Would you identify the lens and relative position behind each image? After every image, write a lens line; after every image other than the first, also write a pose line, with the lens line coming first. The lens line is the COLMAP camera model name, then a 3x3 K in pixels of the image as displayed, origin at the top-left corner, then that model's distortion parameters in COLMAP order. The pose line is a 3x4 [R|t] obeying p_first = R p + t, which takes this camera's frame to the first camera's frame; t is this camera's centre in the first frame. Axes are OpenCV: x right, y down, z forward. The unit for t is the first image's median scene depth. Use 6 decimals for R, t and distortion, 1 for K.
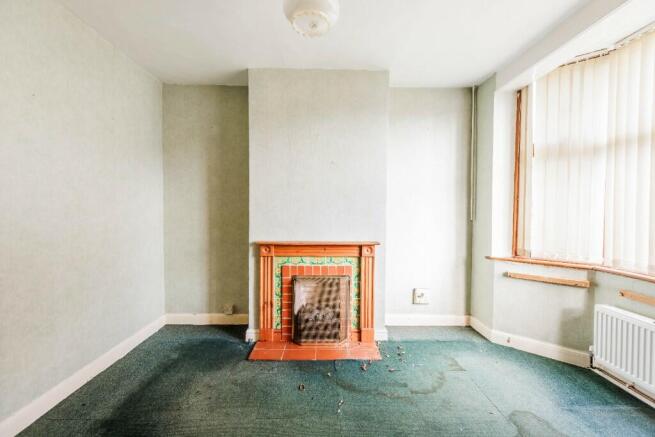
lens RADIAL K [[289.7, 0, 332.6], [0, 289.7, 214.5], [0, 0, 1]] dist [0.016542, -0.001237]
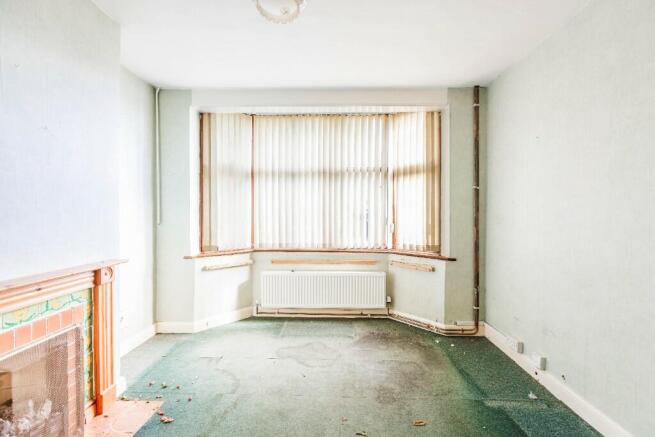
lens RADIAL K [[289.7, 0, 322.8], [0, 289.7, 210.1], [0, 0, 1]] dist [0.016542, -0.001237]
pose [[0.074680, 0.004045, 0.997199, -0.534312], [0.012026, 0.999915, -0.004957, -0.017922], [-0.997135, 0.012362, 0.074625, 0.439093]]
